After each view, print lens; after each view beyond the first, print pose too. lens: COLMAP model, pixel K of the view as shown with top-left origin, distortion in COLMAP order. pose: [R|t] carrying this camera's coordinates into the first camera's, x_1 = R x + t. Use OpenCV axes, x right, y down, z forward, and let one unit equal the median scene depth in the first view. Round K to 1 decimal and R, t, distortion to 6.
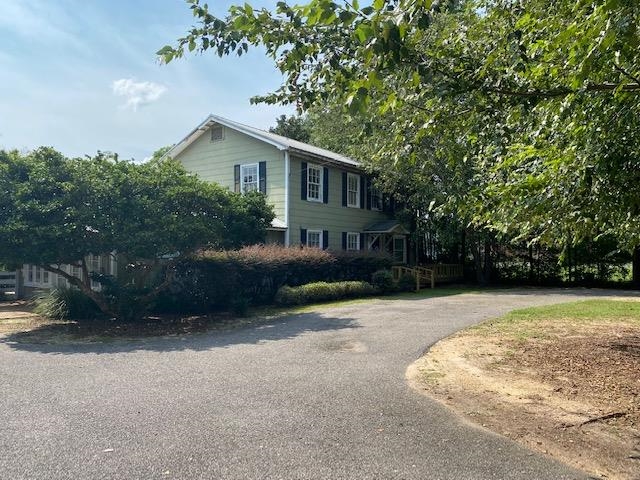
lens RADIAL K [[486.9, 0, 319.5], [0, 486.9, 246.7], [0, 0, 1]] dist [0.112313, -0.143208]
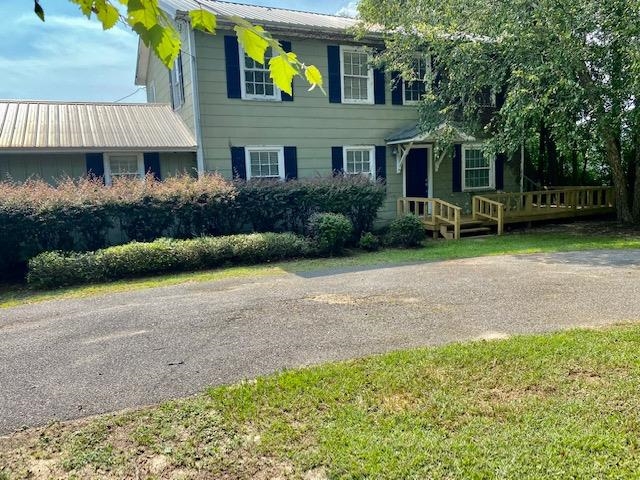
lens RADIAL K [[486.9, 0, 319.5], [0, 486.9, 246.7], [0, 0, 1]] dist [0.112313, -0.143208]
pose [[0.895732, 0.012565, -0.444417, 0.330624], [0.055661, 0.988567, 0.140136, 0.008097], [0.441097, -0.150261, 0.884791, 0.444253]]
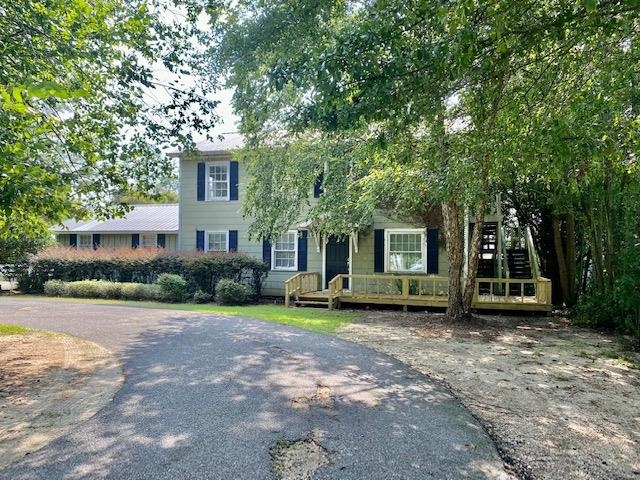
lens RADIAL K [[486.9, 0, 319.5], [0, 486.9, 246.7], [0, 0, 1]] dist [0.112313, -0.143208]
pose [[0.341638, -0.030856, -0.939325, 0.923265], [-0.001167, 0.999446, -0.033255, 0.027115], [0.939831, 0.012458, 0.341412, 0.849322]]
